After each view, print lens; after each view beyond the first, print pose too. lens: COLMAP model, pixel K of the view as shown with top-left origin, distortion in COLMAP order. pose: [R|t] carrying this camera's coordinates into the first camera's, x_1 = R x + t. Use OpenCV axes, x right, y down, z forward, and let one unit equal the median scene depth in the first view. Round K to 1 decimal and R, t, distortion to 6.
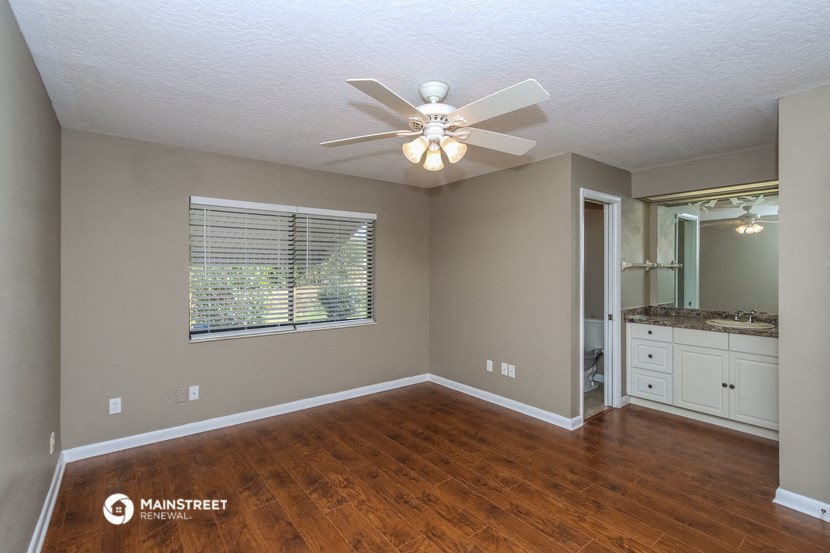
lens RADIAL K [[385.4, 0, 411.8], [0, 385.4, 272.0], [0, 0, 1]] dist [-0.003462, 0.000030]
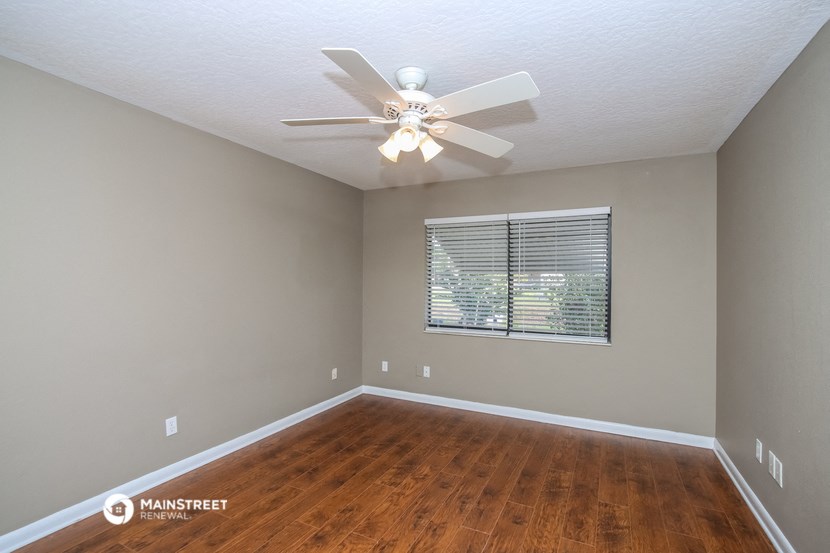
lens RADIAL K [[385.4, 0, 413.4], [0, 385.4, 278.5], [0, 0, 1]] dist [-0.003462, 0.000030]
pose [[0.440970, -0.001647, -0.897520, 0.637283], [-0.010789, 0.999916, -0.007135, 0.012487], [0.897457, 0.012830, 0.440916, 0.428291]]
